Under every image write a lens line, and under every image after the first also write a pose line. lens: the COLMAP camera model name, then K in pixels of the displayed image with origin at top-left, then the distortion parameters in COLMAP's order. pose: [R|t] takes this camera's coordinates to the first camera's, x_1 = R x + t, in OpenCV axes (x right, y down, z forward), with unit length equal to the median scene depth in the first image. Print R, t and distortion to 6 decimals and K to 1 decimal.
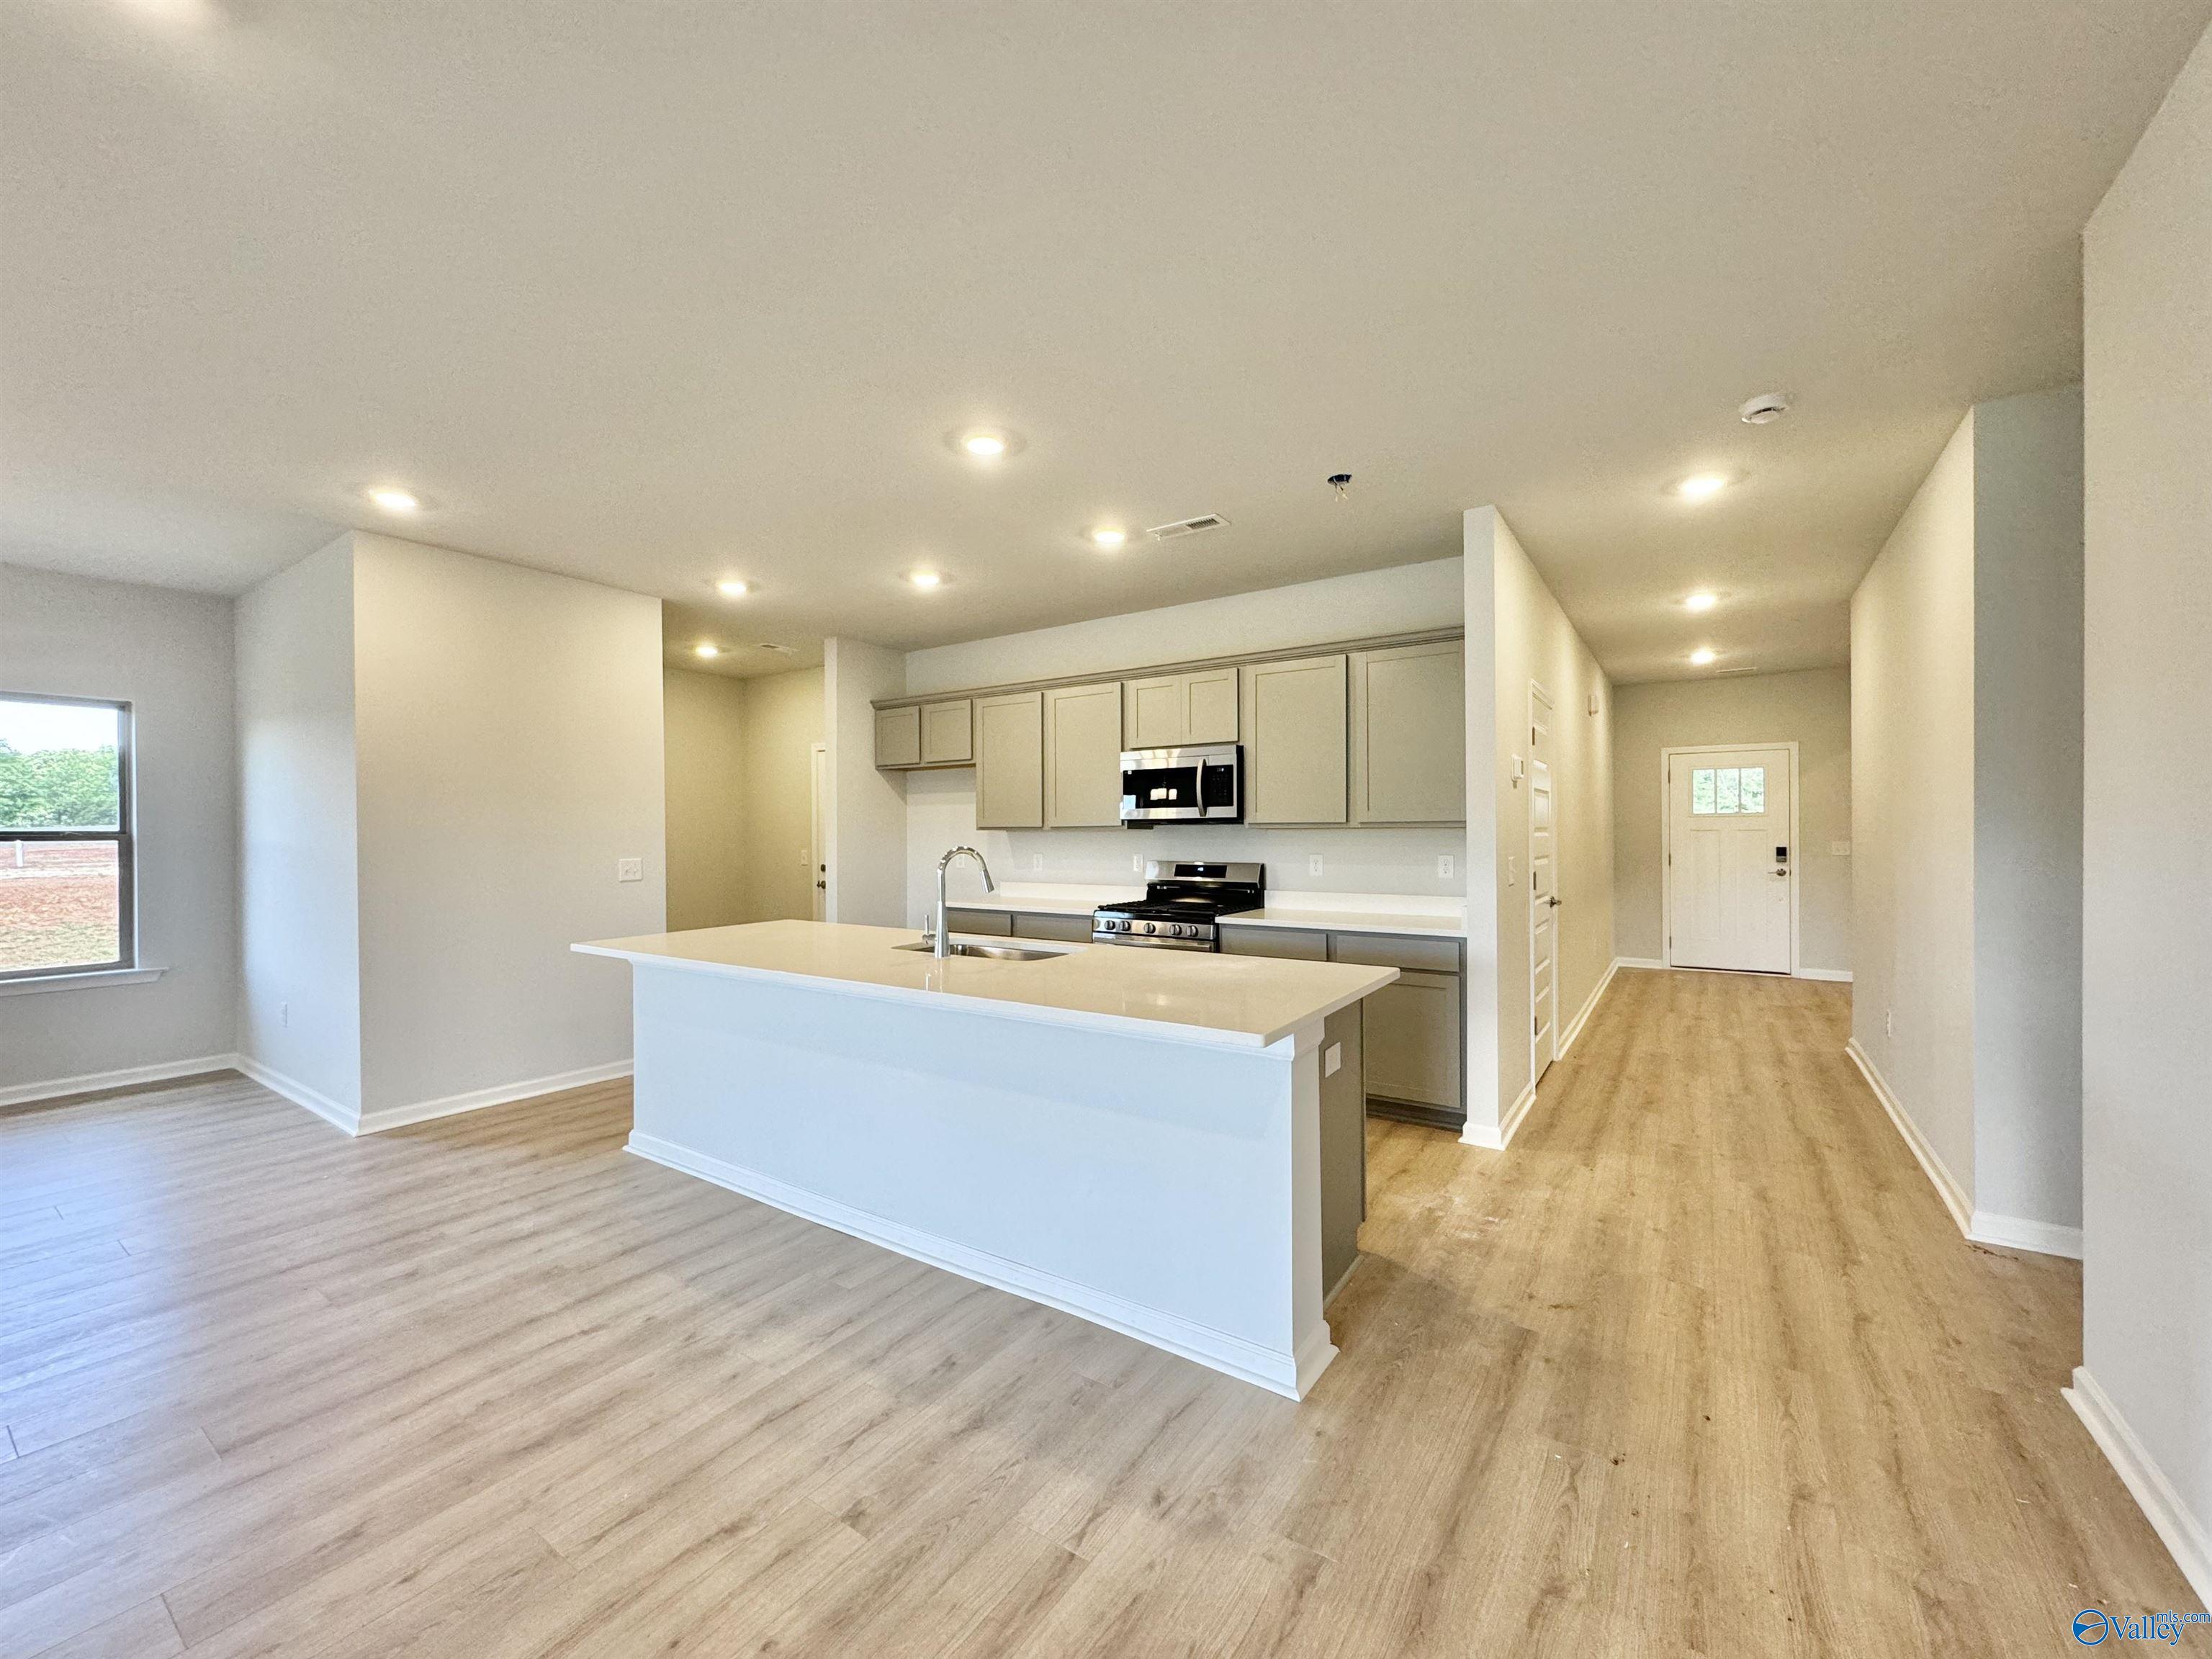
lens RADIAL K [[886.7, 0, 1099.9], [0, 886.7, 830.2], [0, 0, 1]] dist [0.001367, 0.000057]
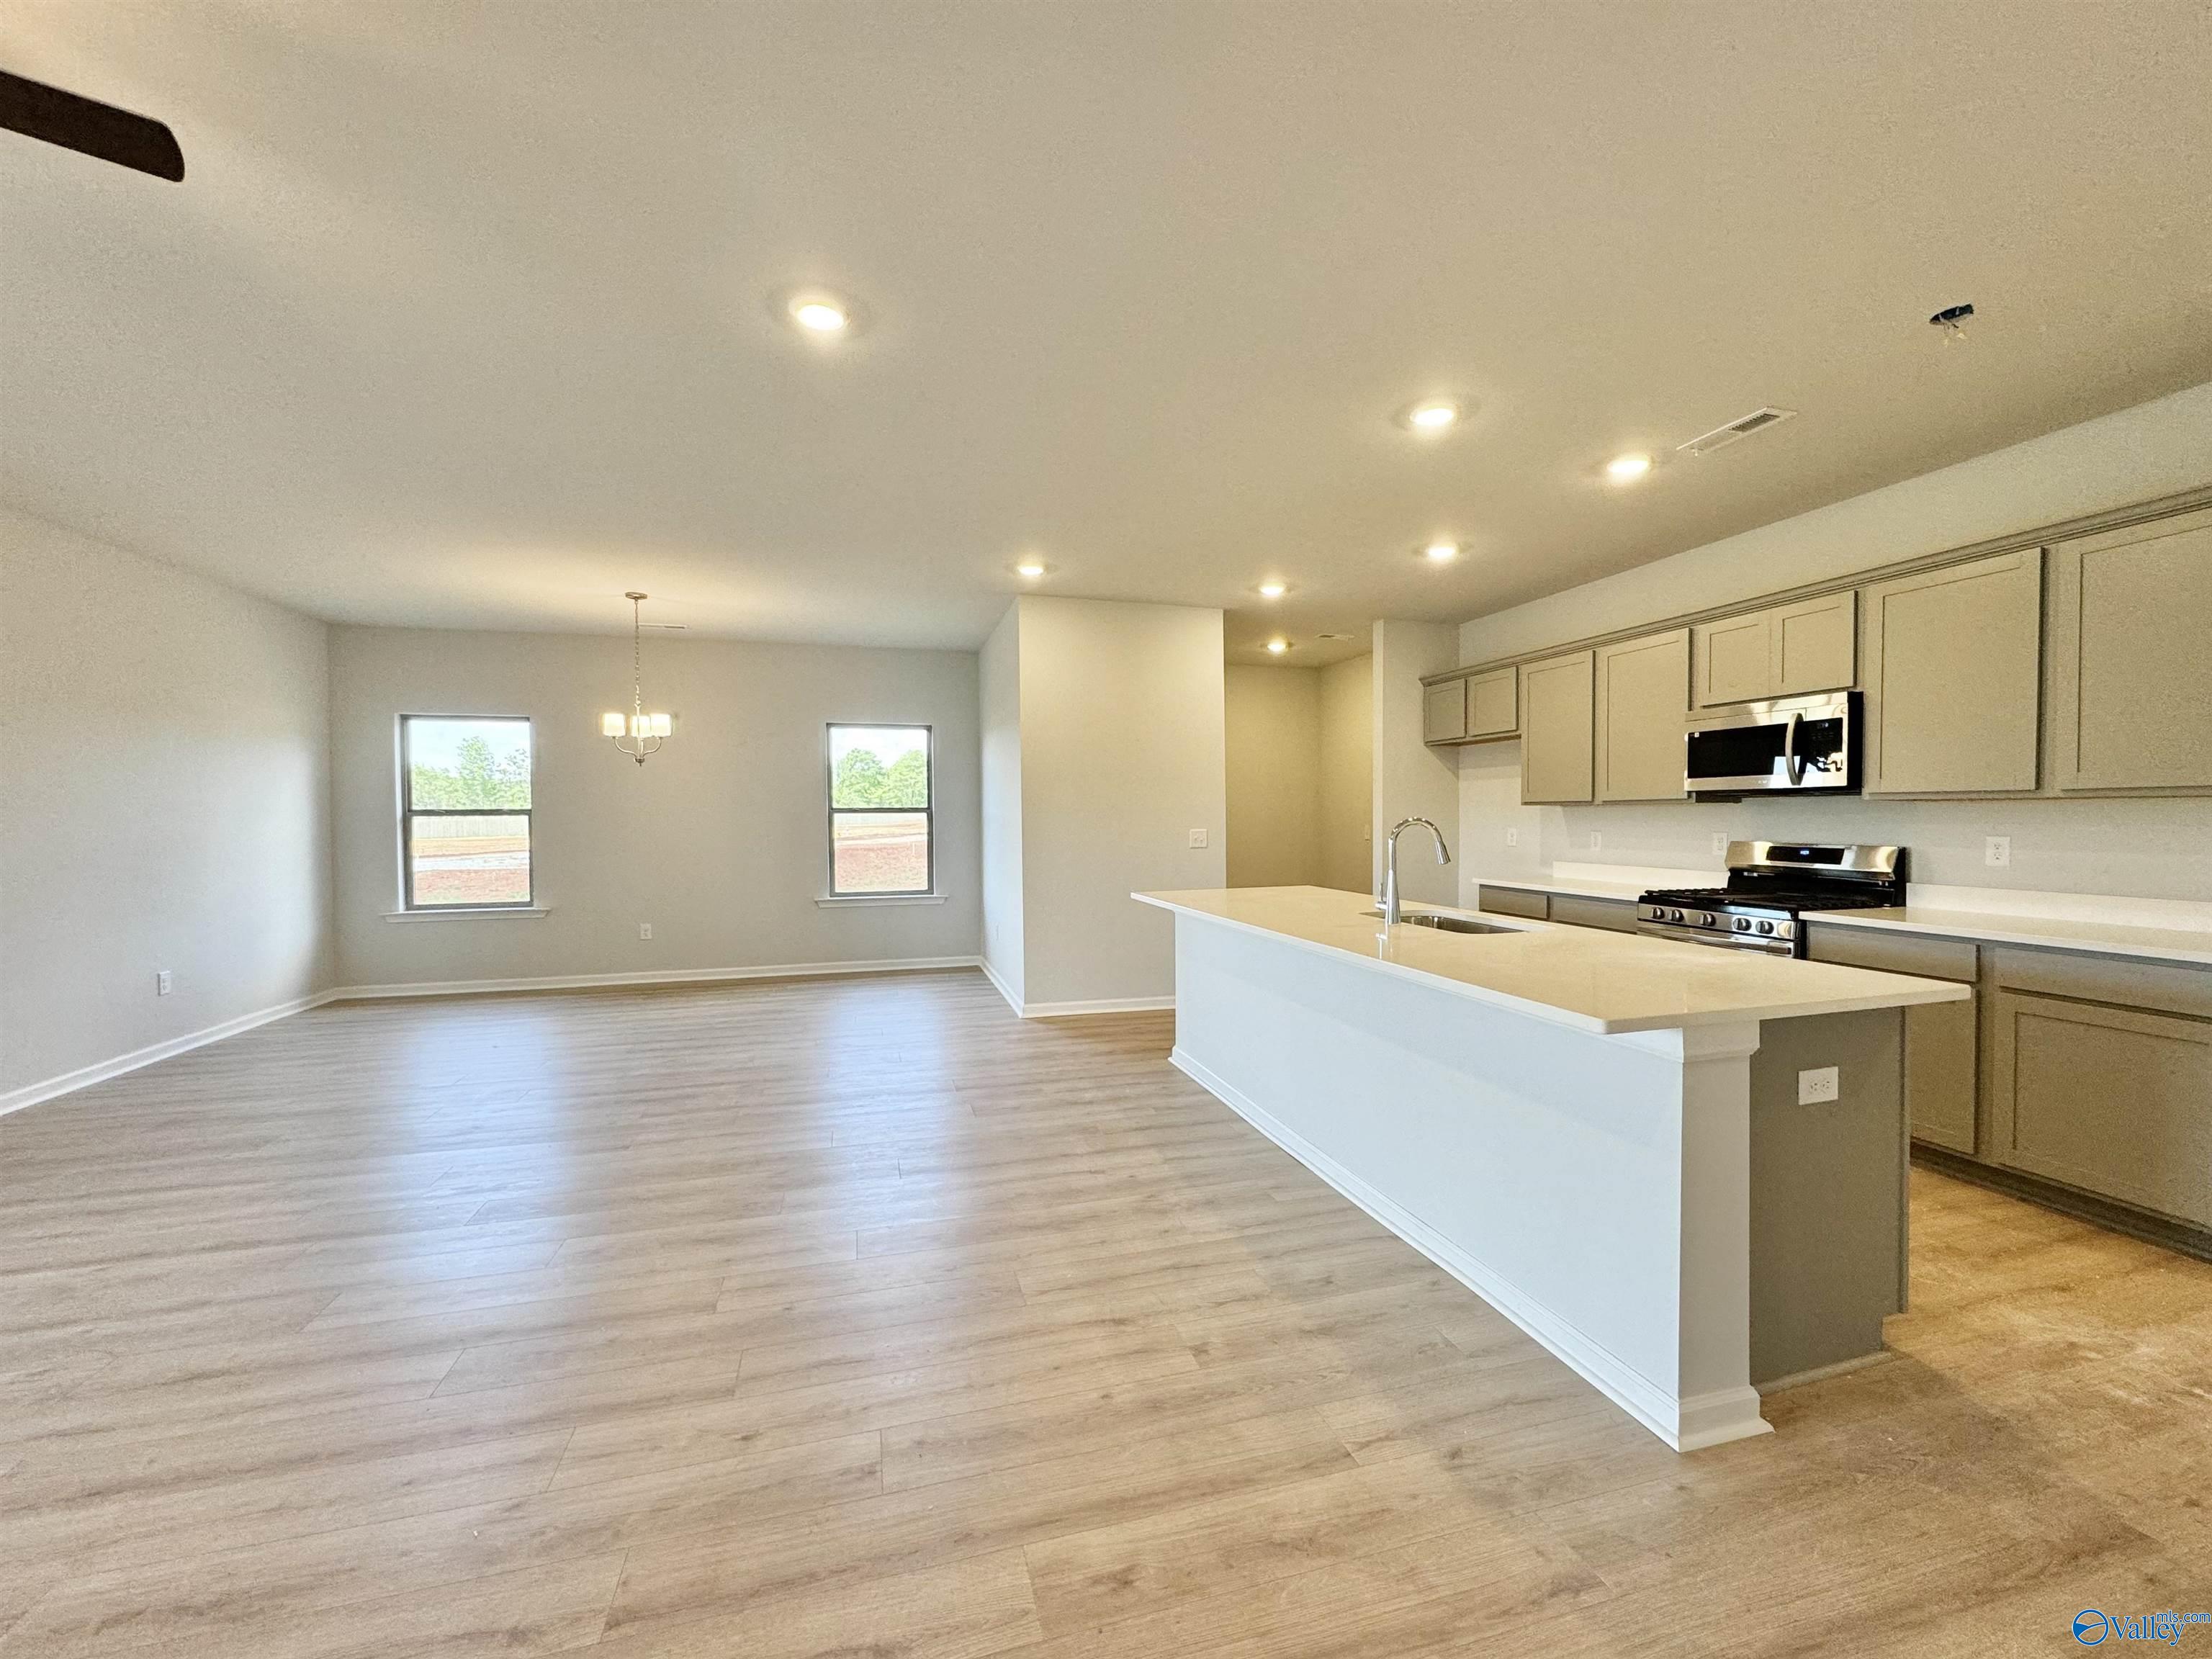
lens RADIAL K [[886.7, 0, 1099.9], [0, 886.7, 830.2], [0, 0, 1]] dist [0.001367, 0.000057]
pose [[0.763508, 0.013941, -0.645648, 0.191032], [0.000318, 0.999759, 0.021963, 0.008472], [0.645798, -0.016974, 0.763319, -0.011563]]
